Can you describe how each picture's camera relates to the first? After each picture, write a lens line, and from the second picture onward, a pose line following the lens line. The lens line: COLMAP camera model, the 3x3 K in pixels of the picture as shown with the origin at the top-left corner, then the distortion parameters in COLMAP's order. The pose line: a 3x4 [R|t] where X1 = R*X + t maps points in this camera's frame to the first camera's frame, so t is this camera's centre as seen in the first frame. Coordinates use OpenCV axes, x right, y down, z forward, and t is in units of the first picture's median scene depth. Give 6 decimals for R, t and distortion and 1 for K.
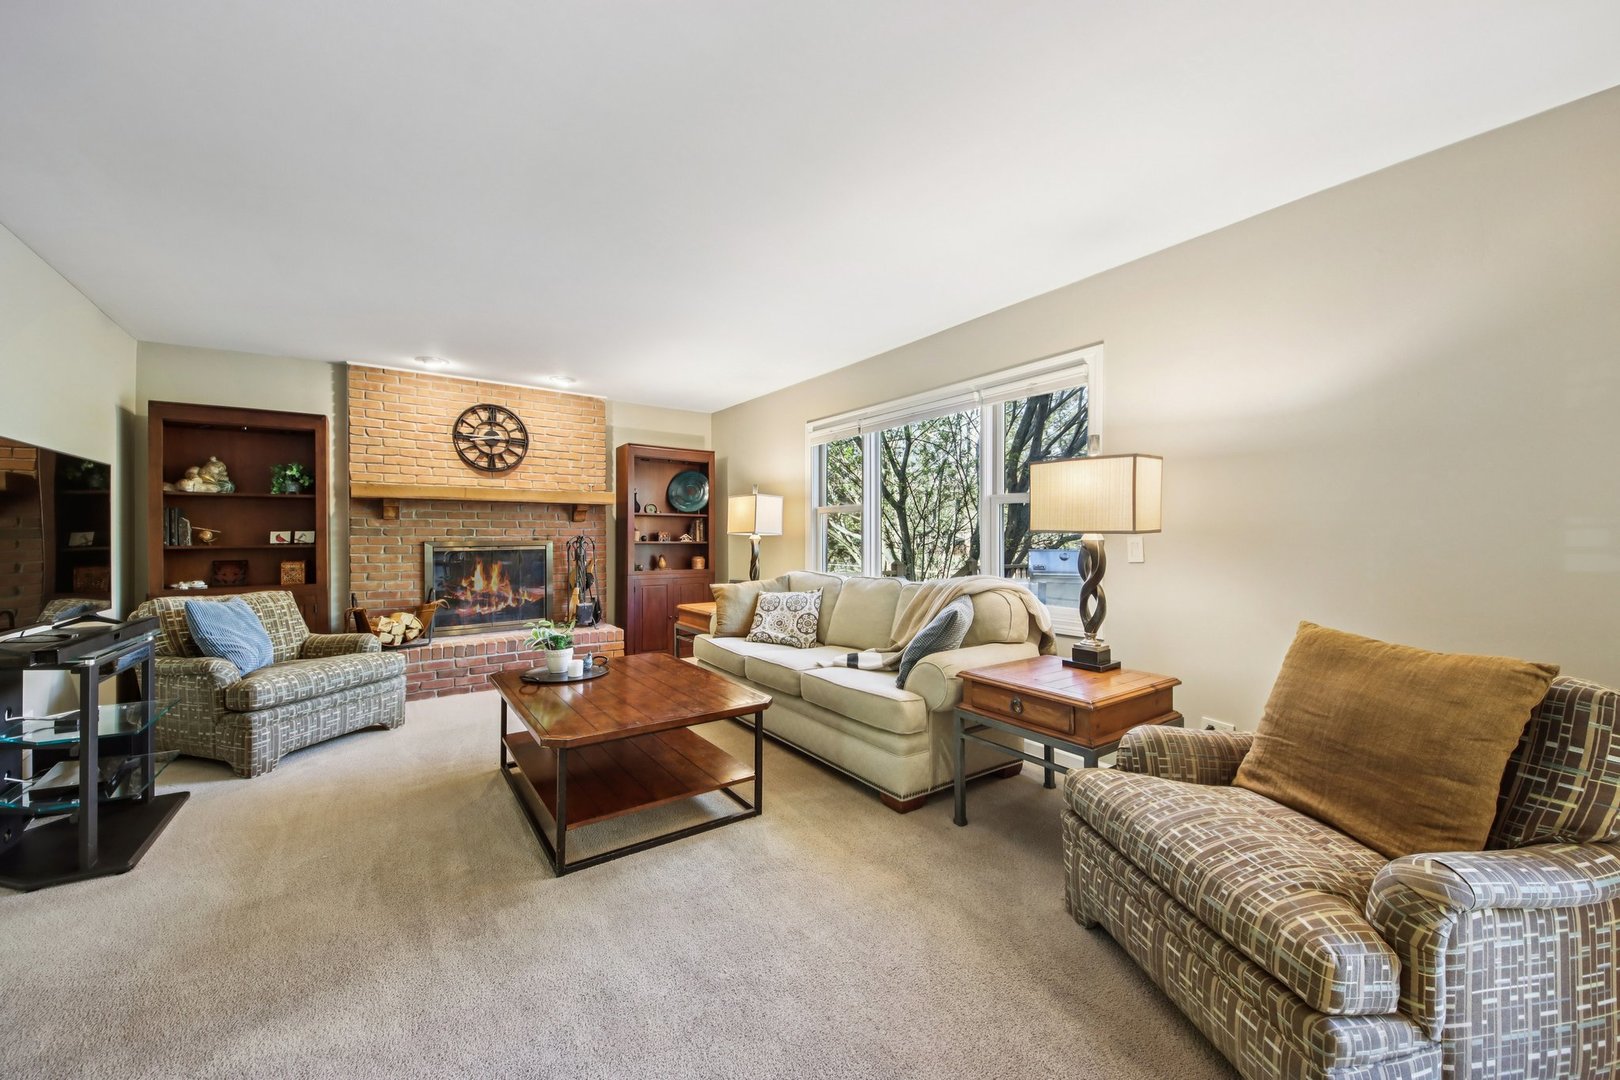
lens RADIAL K [[616.1, 0, 820.5], [0, 616.1, 535.0], [0, 0, 1]] dist [0.006661, -0.001959]
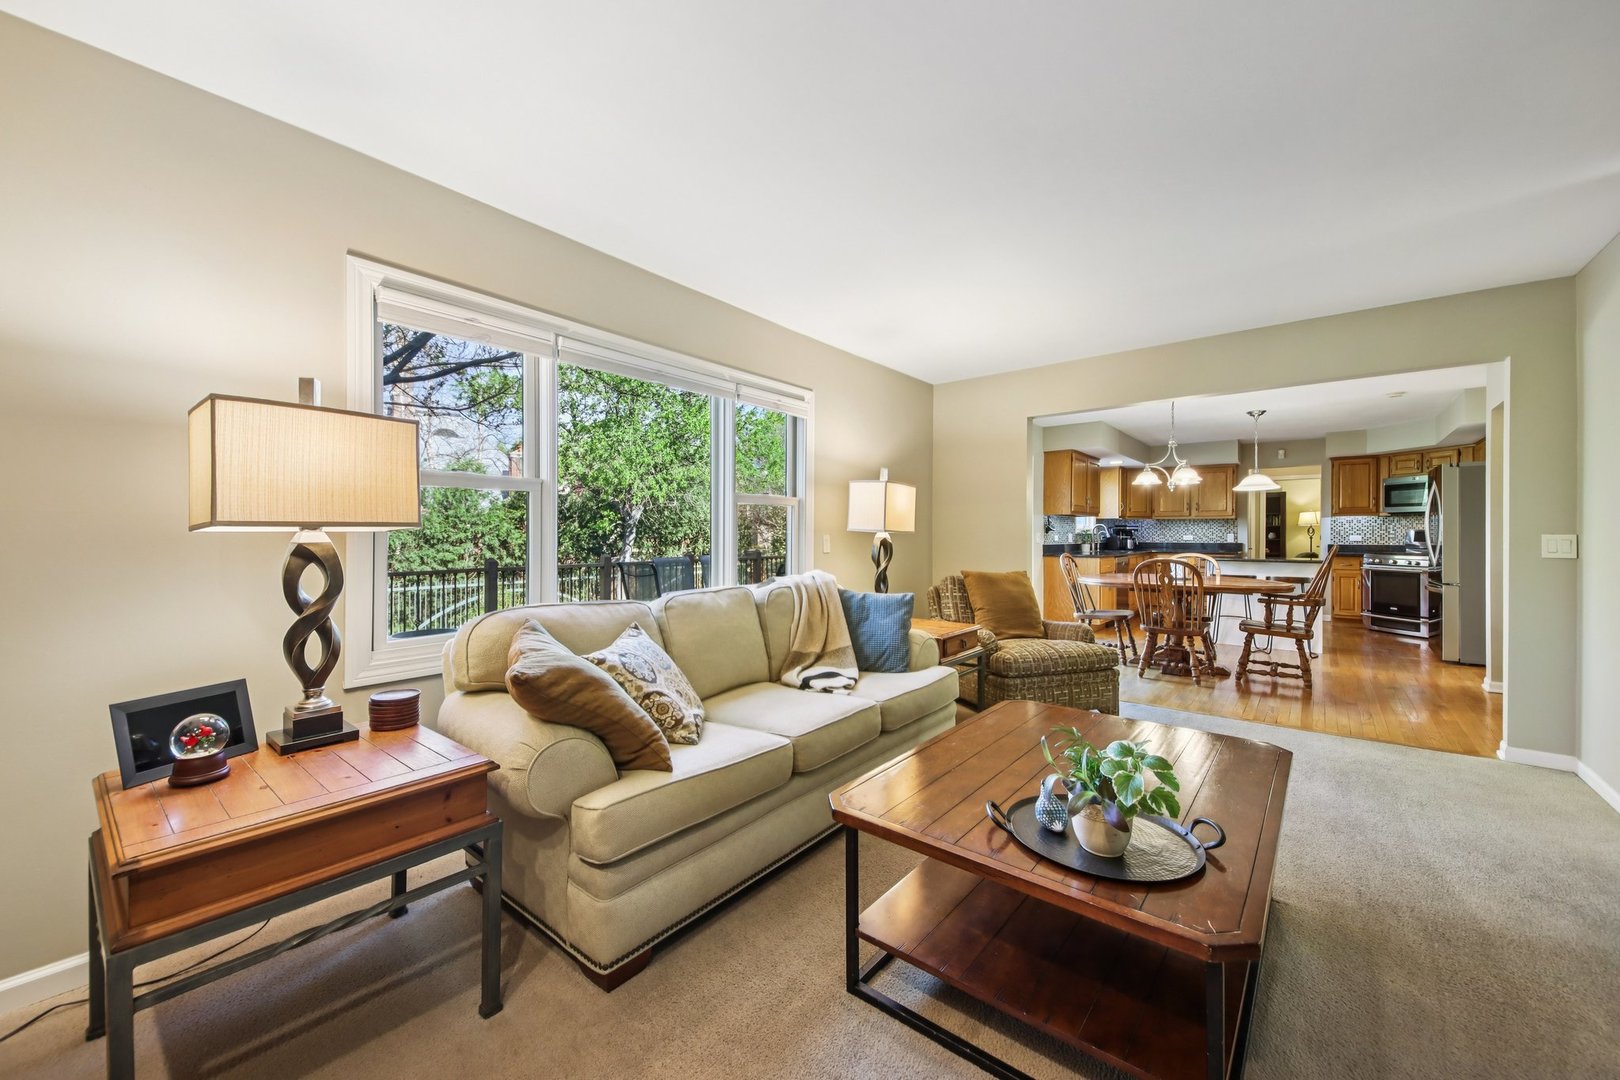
lens RADIAL K [[616.1, 0, 813.6], [0, 616.1, 532.8], [0, 0, 1]] dist [0.006661, -0.001959]
pose [[-0.268437, 0.000821, 0.963297, -0.256454], [0.003228, 0.999995, 0.000047, -0.004929], [-0.963292, 0.003122, -0.268438, 0.555787]]
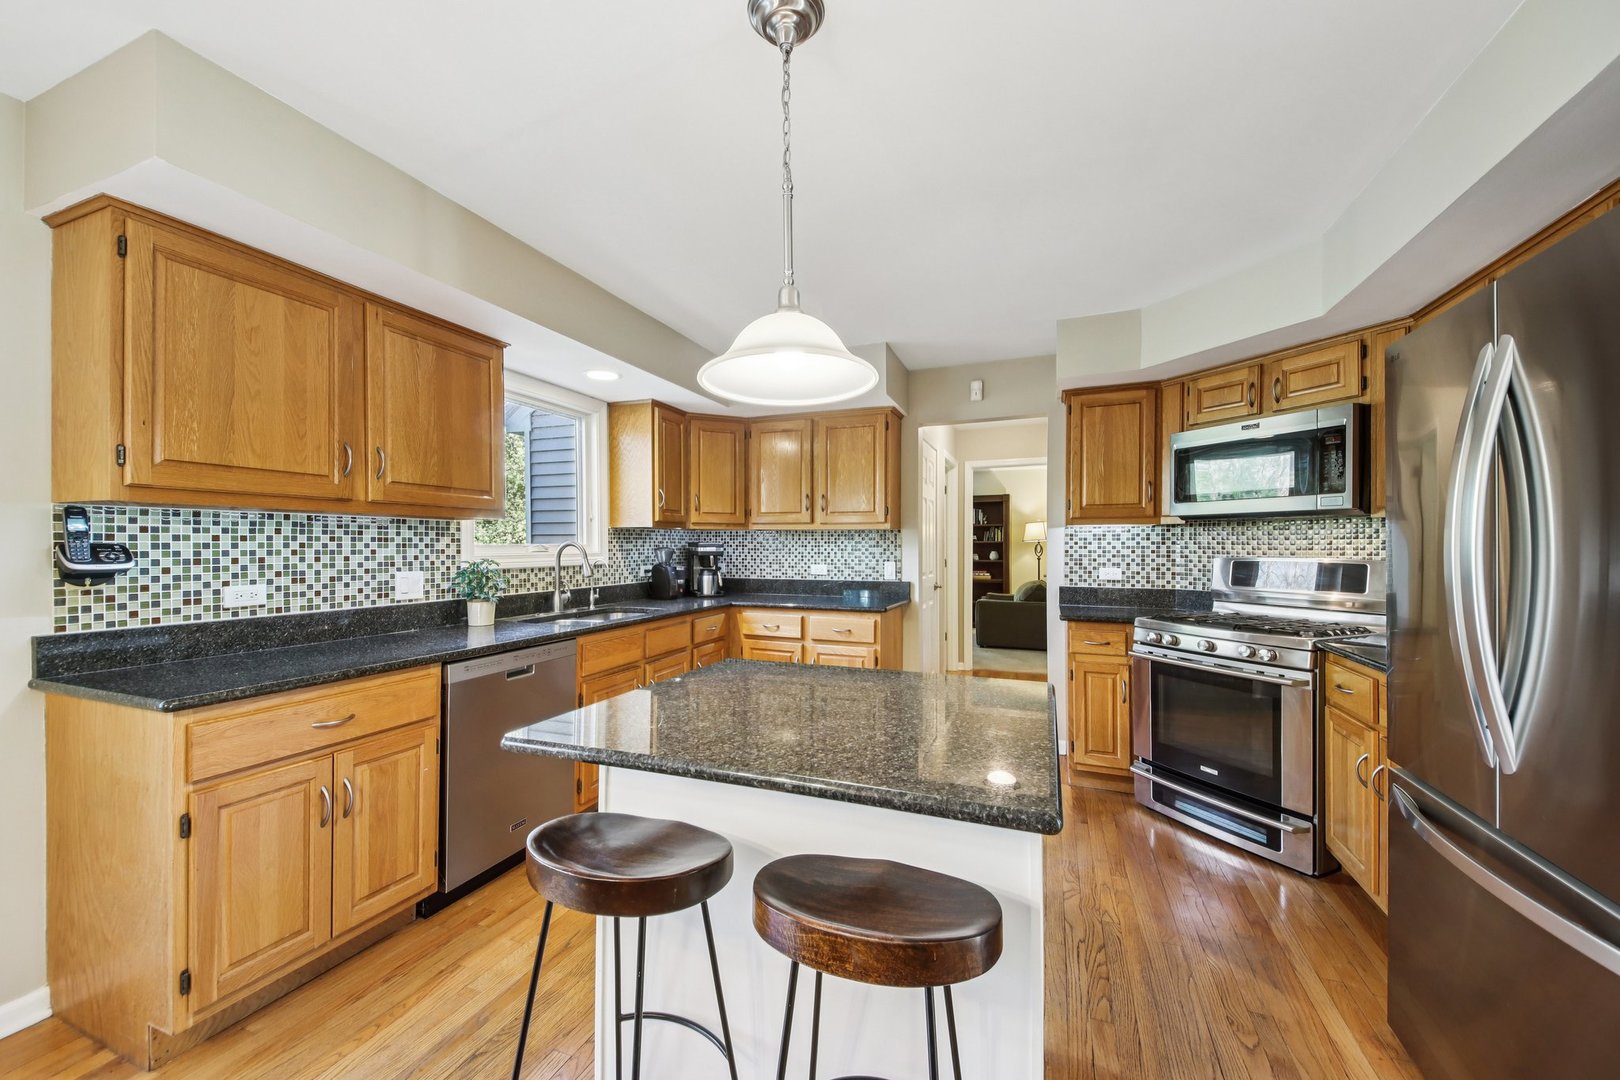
lens RADIAL K [[616.1, 0, 800.1], [0, 616.1, 545.6], [0, 0, 1]] dist [0.006661, -0.001959]
pose [[-0.546752, 0.000736, 0.837294, 0.446689], [0.003894, 0.999991, 0.001663, -0.021053], [-0.837286, 0.004169, -0.546750, -0.446565]]
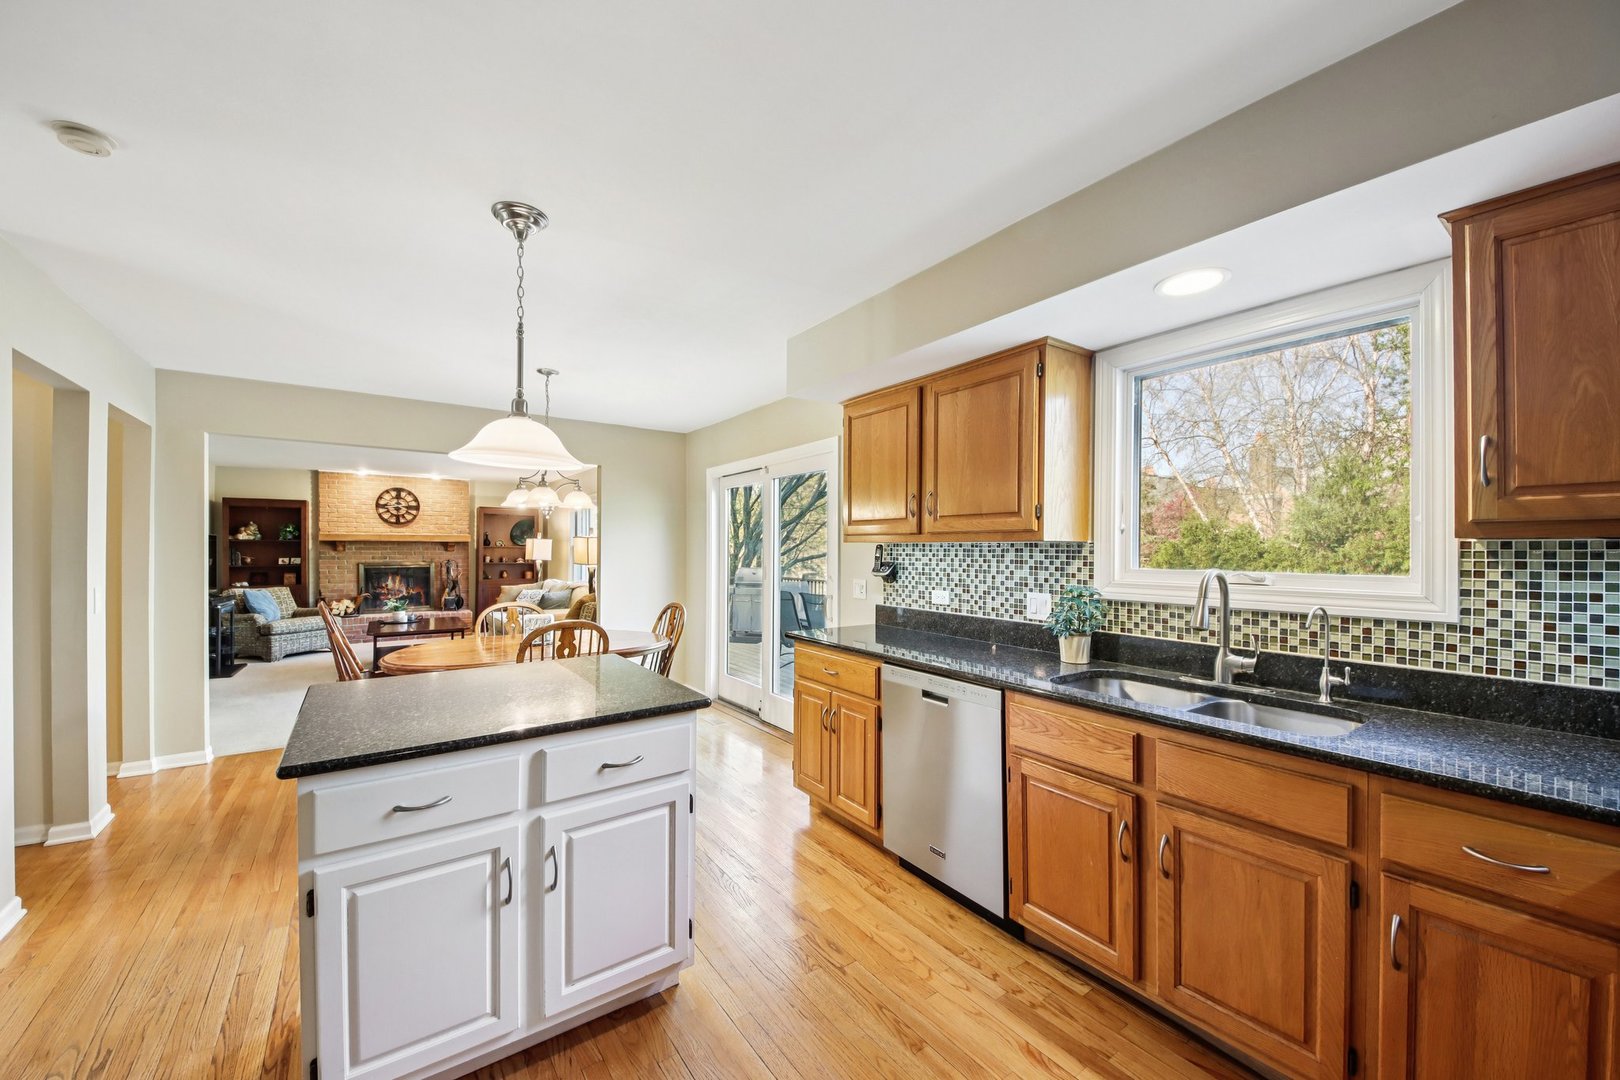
lens RADIAL K [[616.1, 0, 808.6], [0, 616.1, 548.8], [0, 0, 1]] dist [0.006661, -0.001959]
pose [[0.999882, 0.002657, -0.015123, 0.825616], [-0.002687, 0.999995, -0.001931, -0.035215], [0.015117, 0.001971, 0.999884, -0.941703]]
